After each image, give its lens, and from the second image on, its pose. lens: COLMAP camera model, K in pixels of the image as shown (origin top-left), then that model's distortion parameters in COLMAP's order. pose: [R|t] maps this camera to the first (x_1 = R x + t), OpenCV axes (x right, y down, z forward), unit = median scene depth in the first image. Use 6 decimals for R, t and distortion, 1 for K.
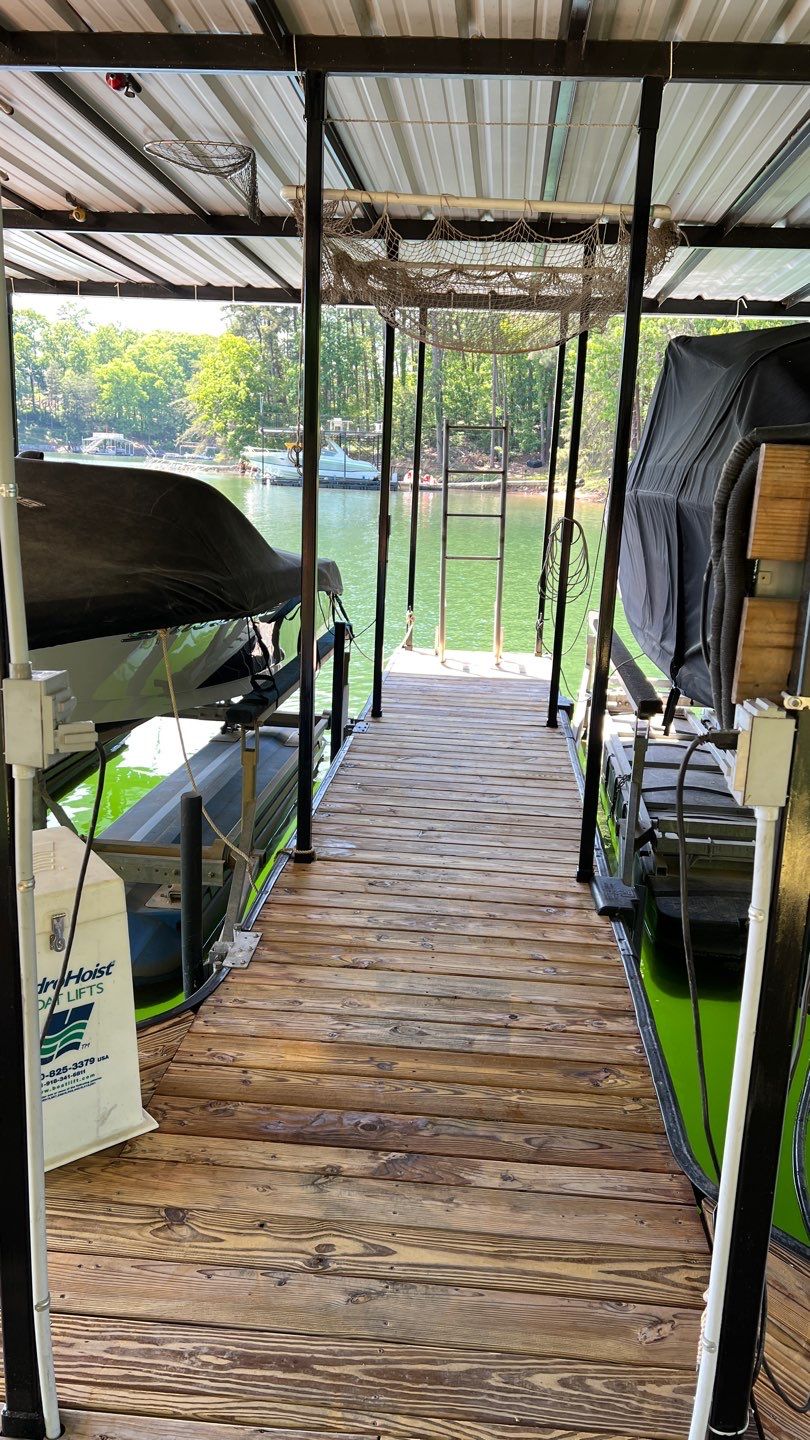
lens RADIAL K [[1102.7, 0, 408.8], [0, 1102.7, 721.8], [0, 0, 1]] dist [0.000366, -0.000057]
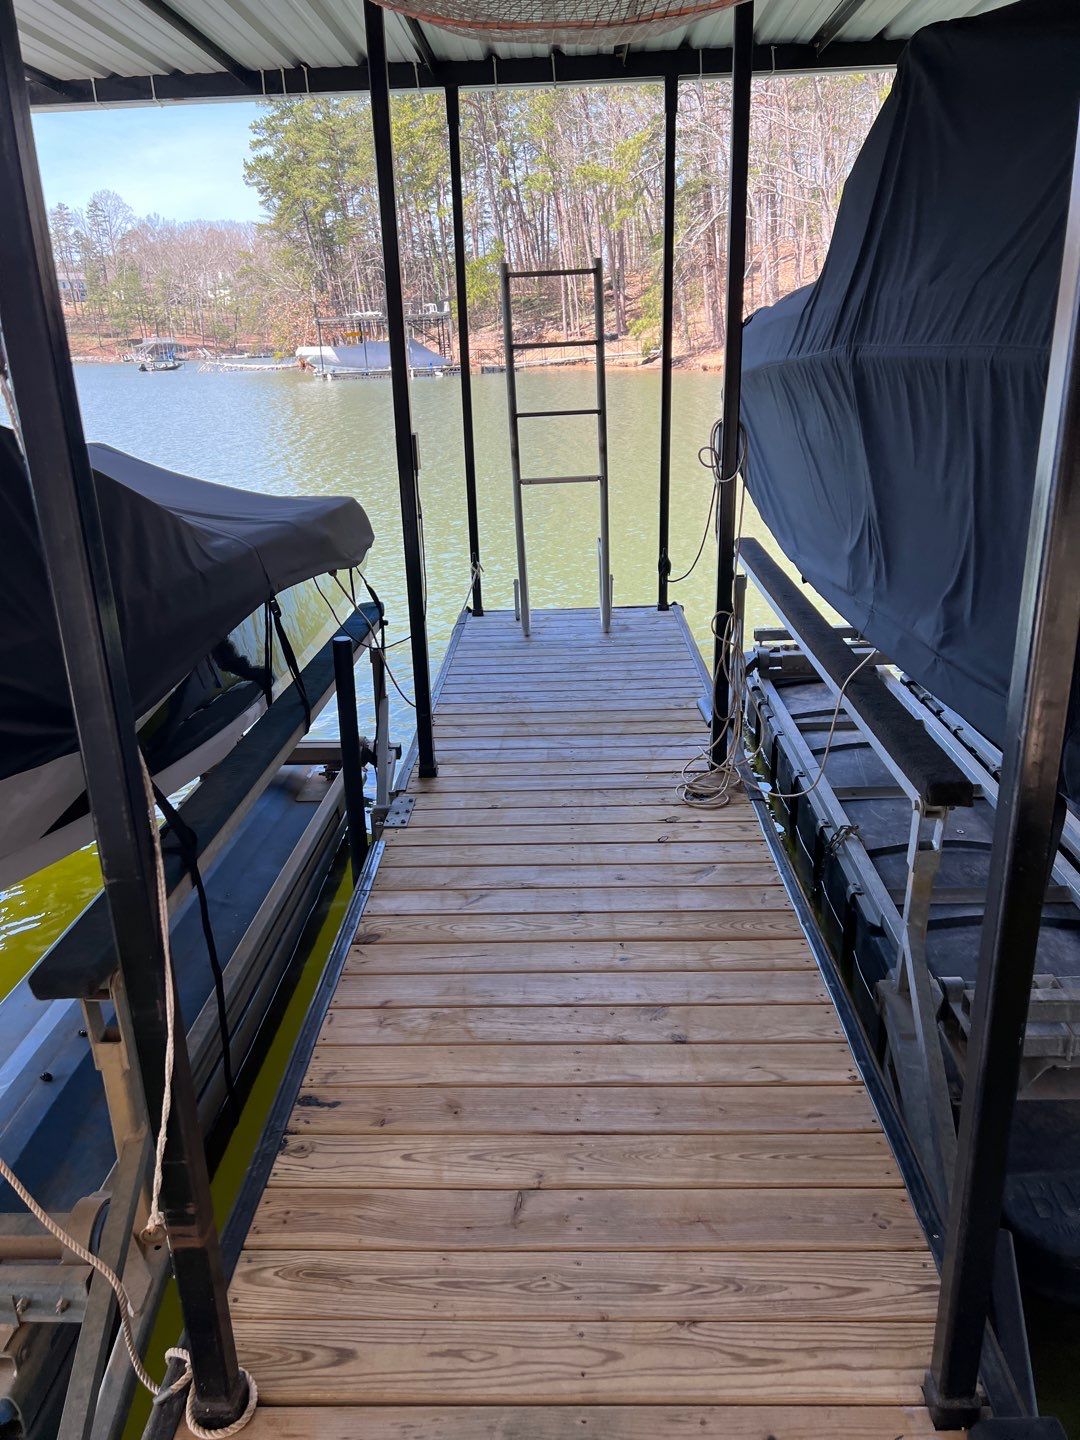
lens RADIAL K [[1075.8, 0, 536.1], [0, 1075.8, 721.8], [0, 0, 1]] dist [-0.014871, -0.012117]
pose [[0.995517, -0.092797, 0.018273, 0.017847], [0.090094, 0.989230, 0.115353, -0.080657], [-0.028781, -0.113190, 0.993156, 0.364706]]
